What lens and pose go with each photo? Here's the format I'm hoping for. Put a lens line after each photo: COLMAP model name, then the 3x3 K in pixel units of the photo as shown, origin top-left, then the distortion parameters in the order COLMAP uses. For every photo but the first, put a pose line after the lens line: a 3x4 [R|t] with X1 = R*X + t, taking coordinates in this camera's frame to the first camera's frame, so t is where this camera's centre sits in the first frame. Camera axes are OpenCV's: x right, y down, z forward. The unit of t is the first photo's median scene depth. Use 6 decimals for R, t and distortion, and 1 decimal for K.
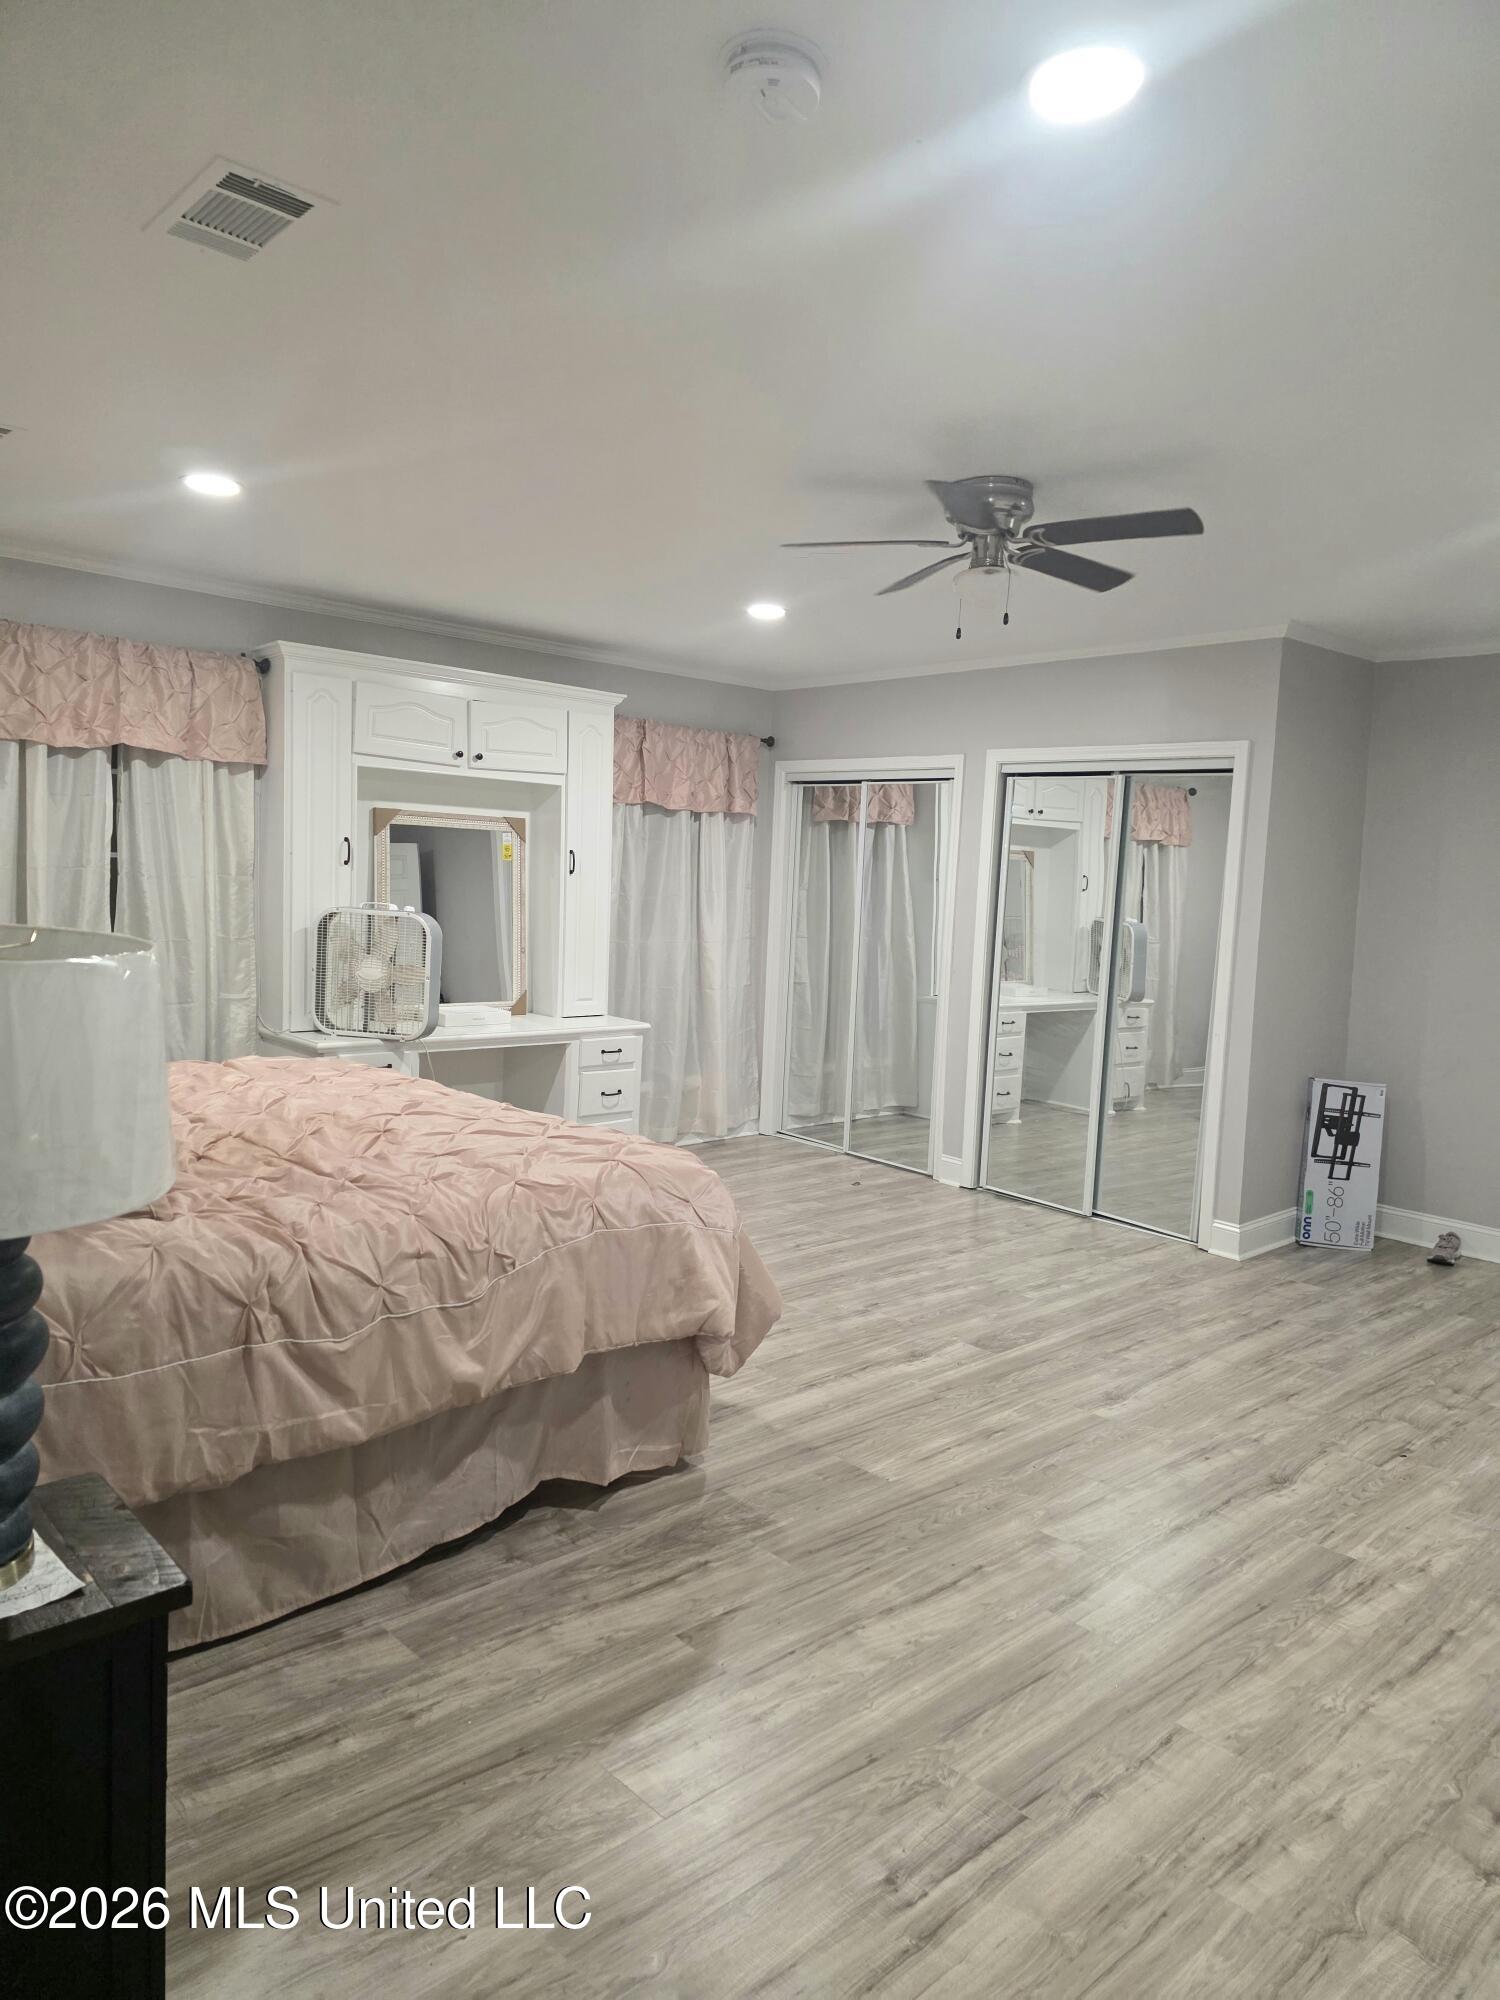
lens RADIAL K [[1354.6, 0, 752.1], [0, 1354.6, 996.1], [0, 0, 1]] dist [0.049393, -0.019346]
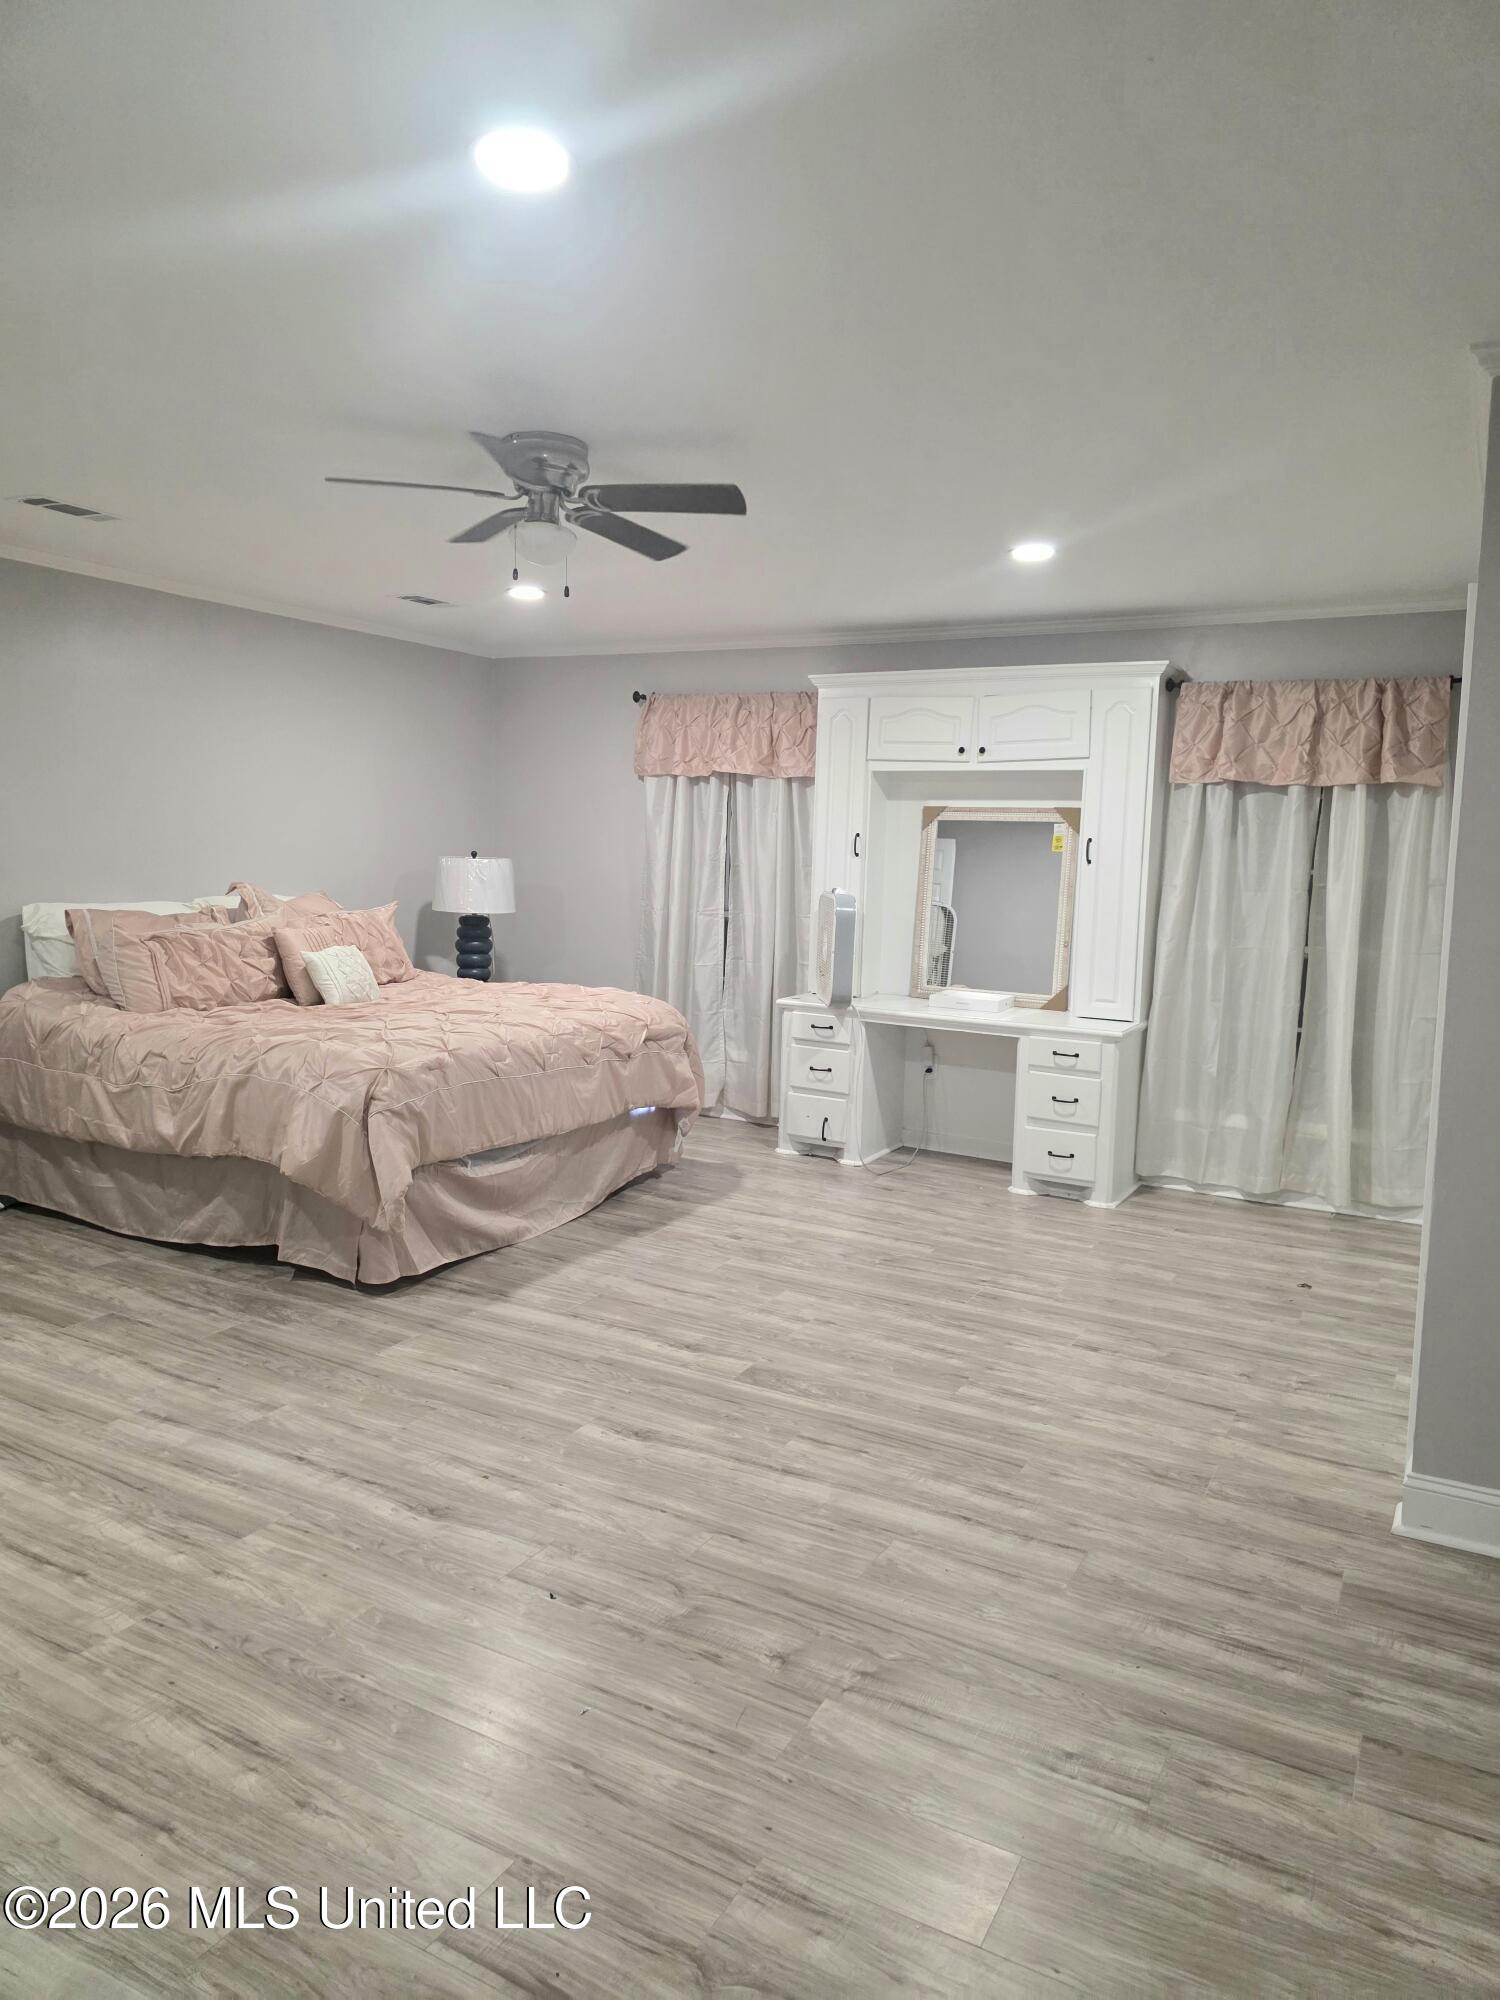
lens RADIAL K [[1354.6, 0, 748.7], [0, 1354.6, 996.7], [0, 0, 1]] dist [0.049393, -0.019346]
pose [[0.303491, 0.068594, -0.950362, 0.975962], [-0.104945, 0.993744, 0.038211, -0.015188], [0.947037, 0.088139, 0.308790, 0.706338]]
